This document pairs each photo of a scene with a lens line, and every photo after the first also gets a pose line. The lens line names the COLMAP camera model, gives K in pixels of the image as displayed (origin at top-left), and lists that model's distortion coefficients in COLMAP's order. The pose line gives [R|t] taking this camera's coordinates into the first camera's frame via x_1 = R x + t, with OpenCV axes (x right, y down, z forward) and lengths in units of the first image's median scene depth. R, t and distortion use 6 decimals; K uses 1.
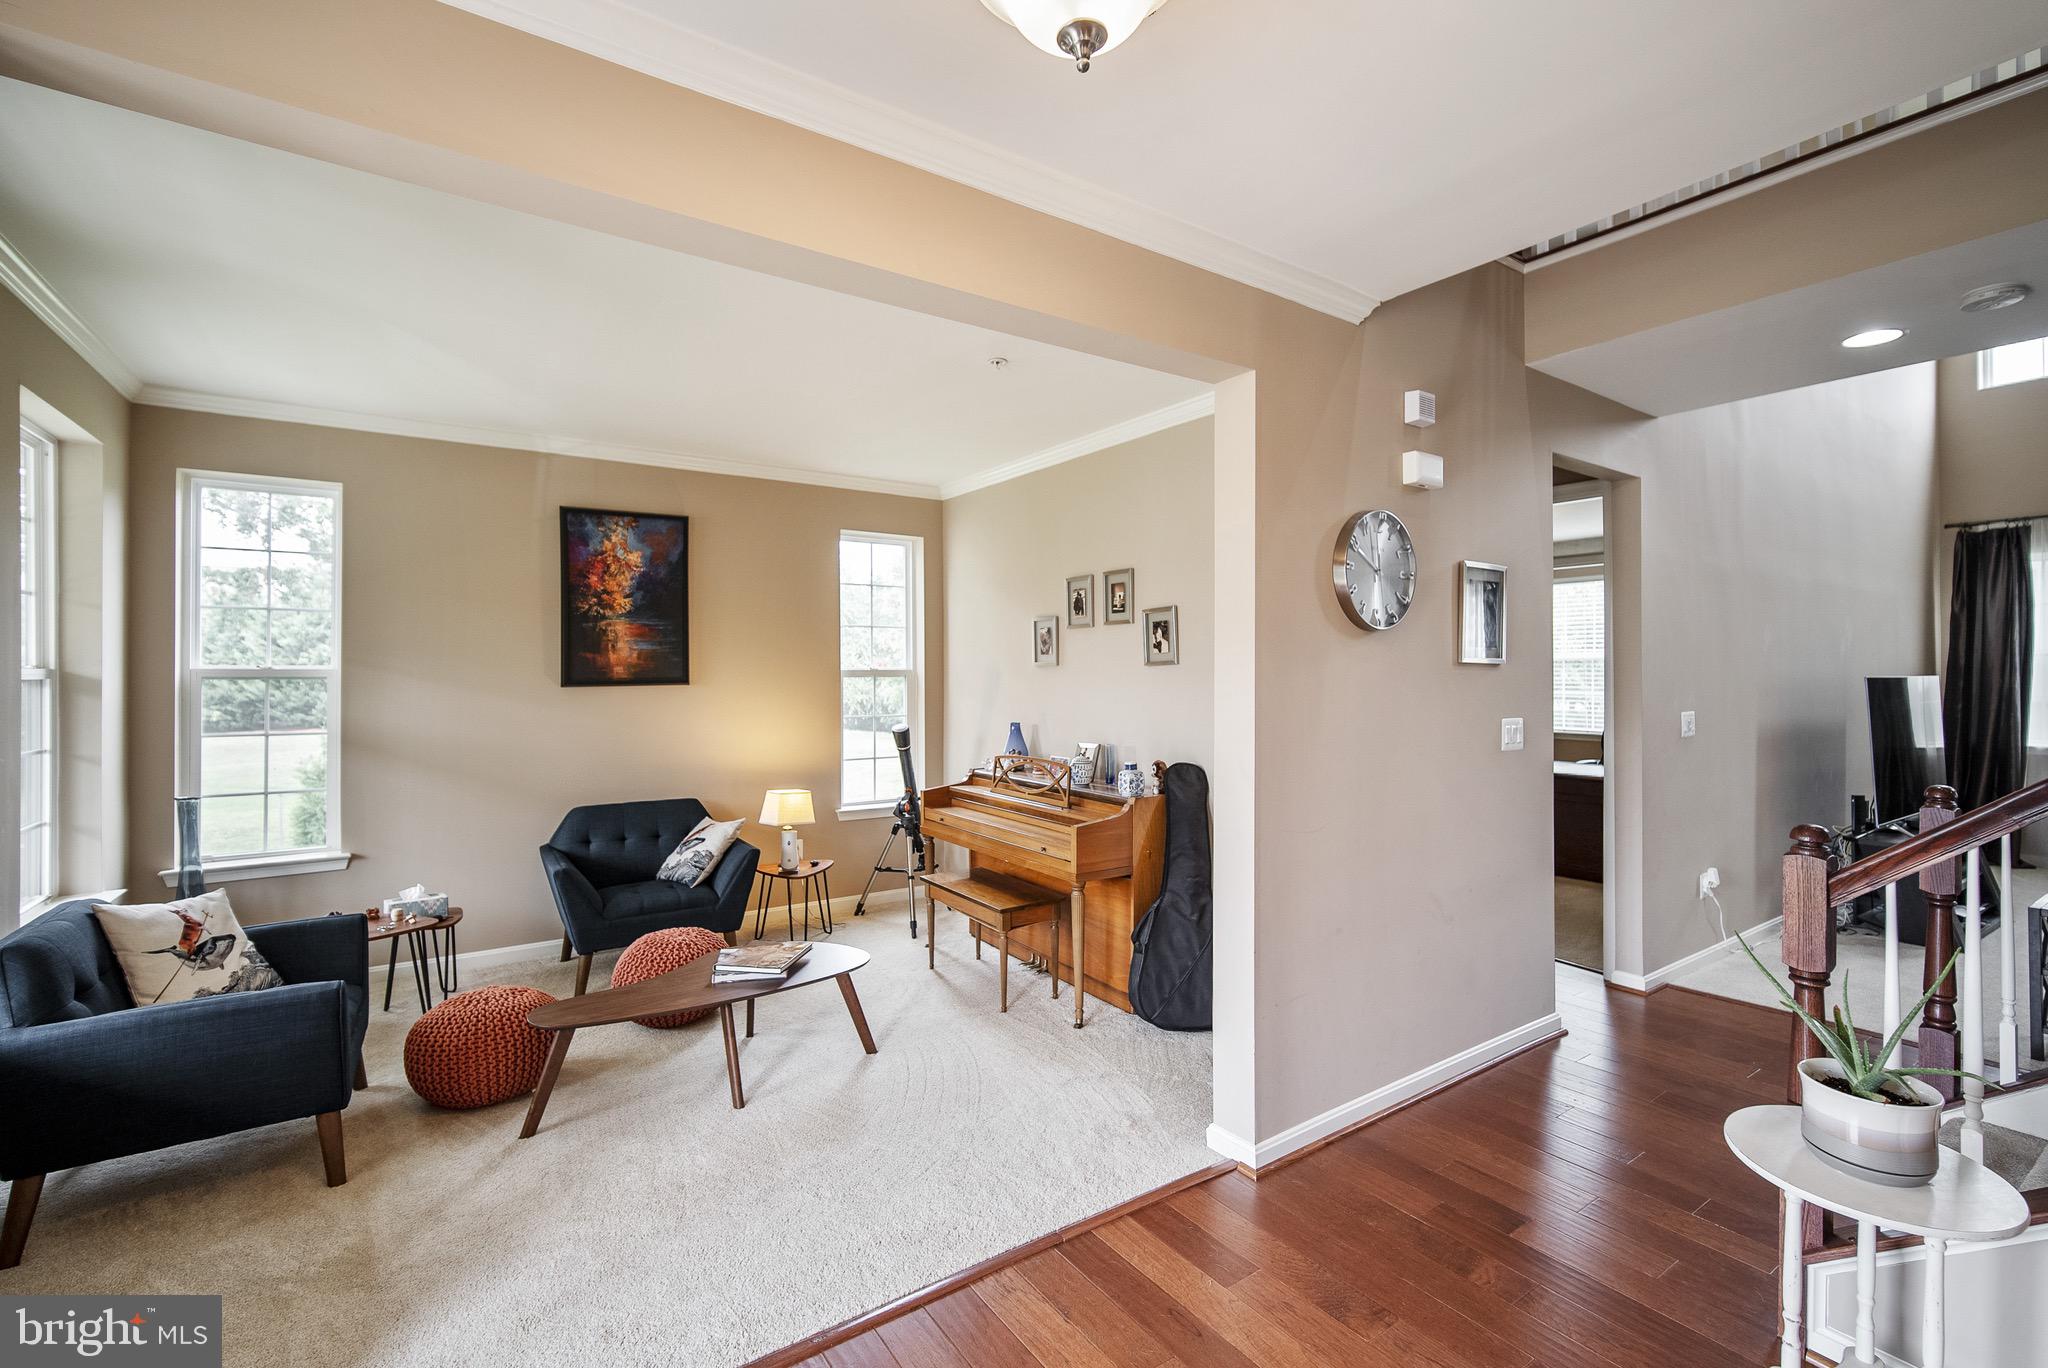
lens RADIAL K [[900.8, 0, 1026.9], [0, 900.8, 681.8], [0, 0, 1]] dist [-0.005892, 0.000034]
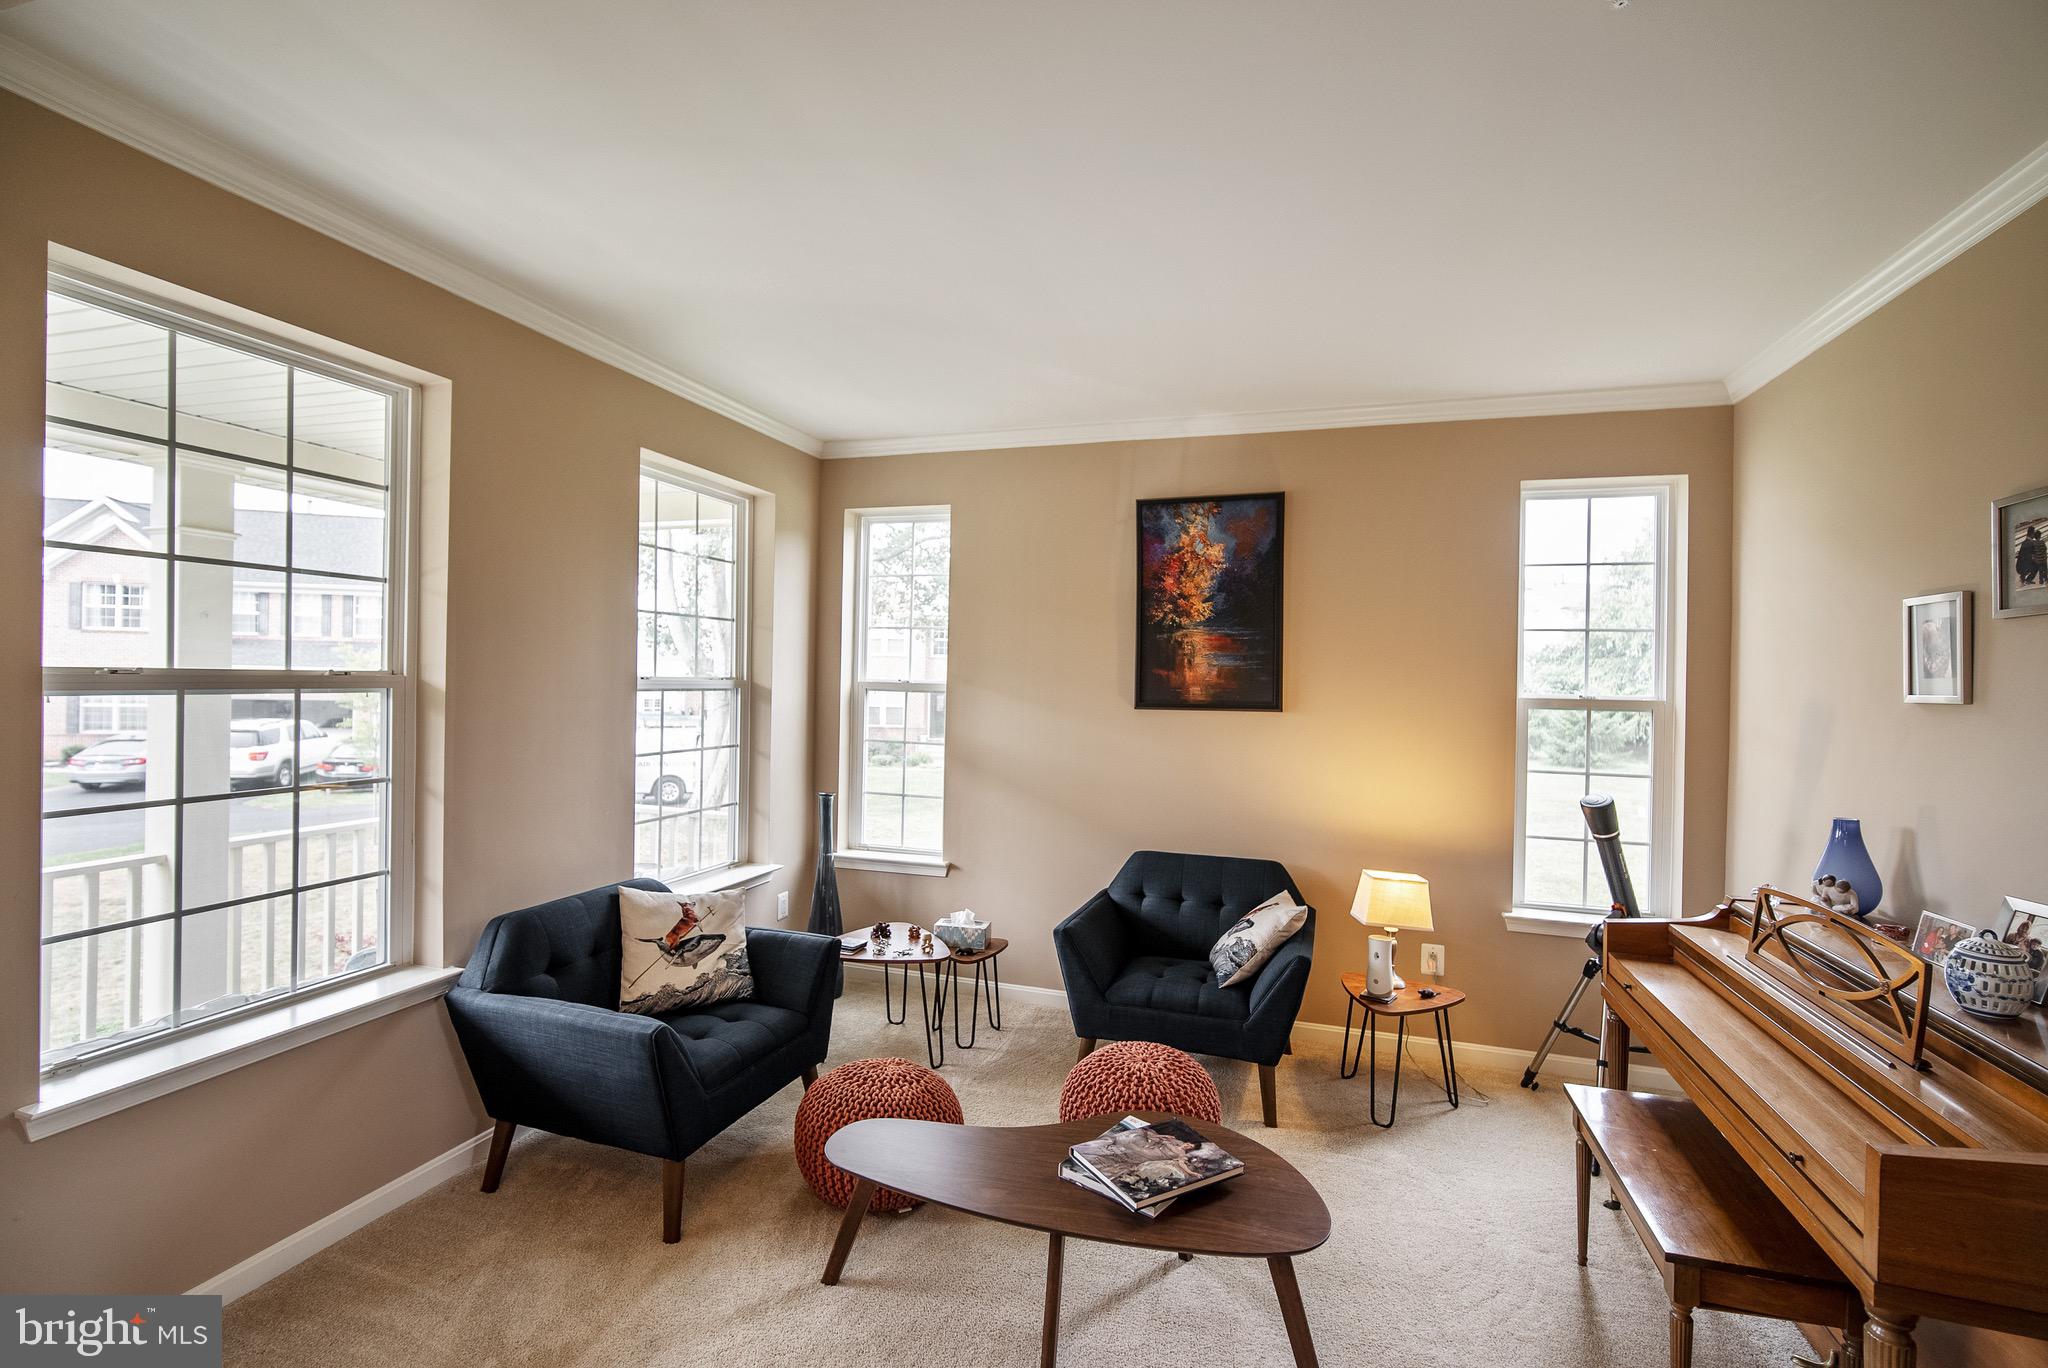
lens RADIAL K [[891.7, 0, 1023.7], [0, 891.7, 680.9], [0, 0, 1]] dist [-0.014261, 0.003716]
pose [[0.614725, 0.015145, -0.788596, 0.091501], [-0.030217, 0.999534, -0.004359, -0.013739], [0.788163, 0.026509, 0.614896, 0.382341]]
